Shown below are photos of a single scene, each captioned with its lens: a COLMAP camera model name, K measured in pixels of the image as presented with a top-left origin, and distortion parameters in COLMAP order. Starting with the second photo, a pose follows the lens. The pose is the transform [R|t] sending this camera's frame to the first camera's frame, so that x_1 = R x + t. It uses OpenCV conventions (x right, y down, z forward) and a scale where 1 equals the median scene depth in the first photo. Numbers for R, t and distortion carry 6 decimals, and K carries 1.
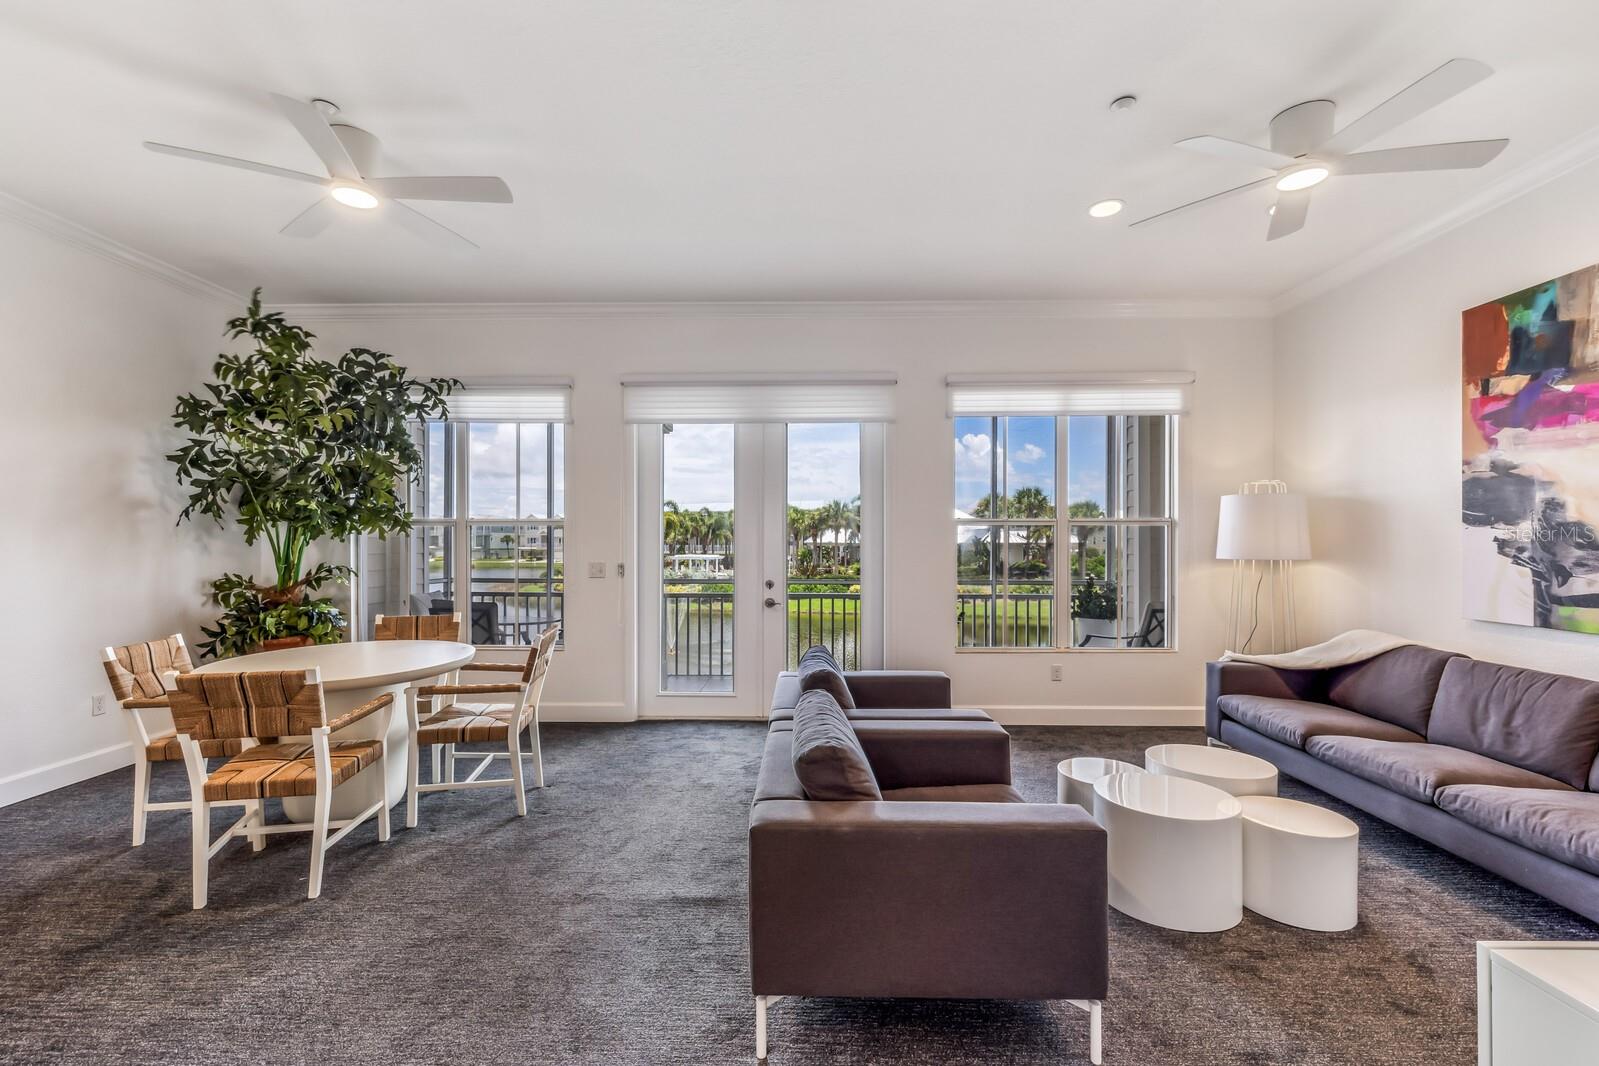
lens RADIAL K [[676.6, 0, 799.5], [0, 676.6, 533.0], [0, 0, 1]] dist [0.009640, -0.000113]
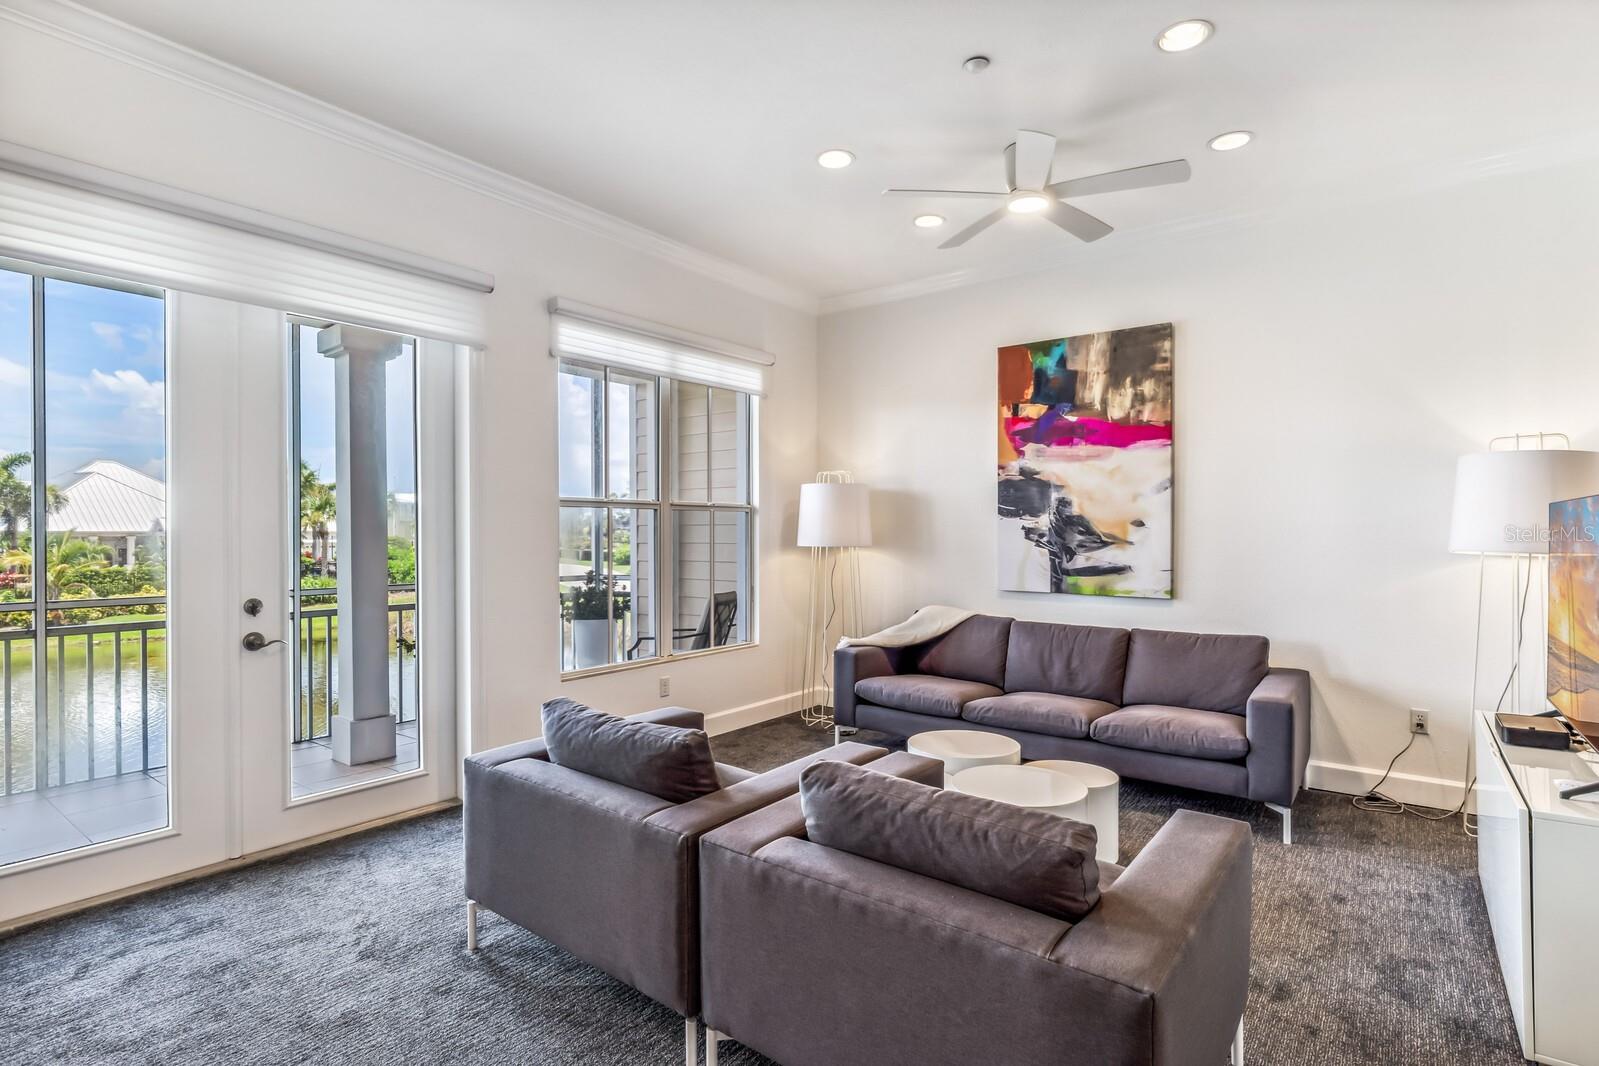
lens RADIAL K [[785.2, 0, 805.0], [0, 785.2, 525.4], [0, 0, 1]] dist [-0.002711, 0.000078]
pose [[0.605065, 0.006183, 0.796152, -0.433285], [-0.011399, 0.999935, 0.000898, 0.008241], [-0.796095, -0.009619, 0.605096, 0.432615]]
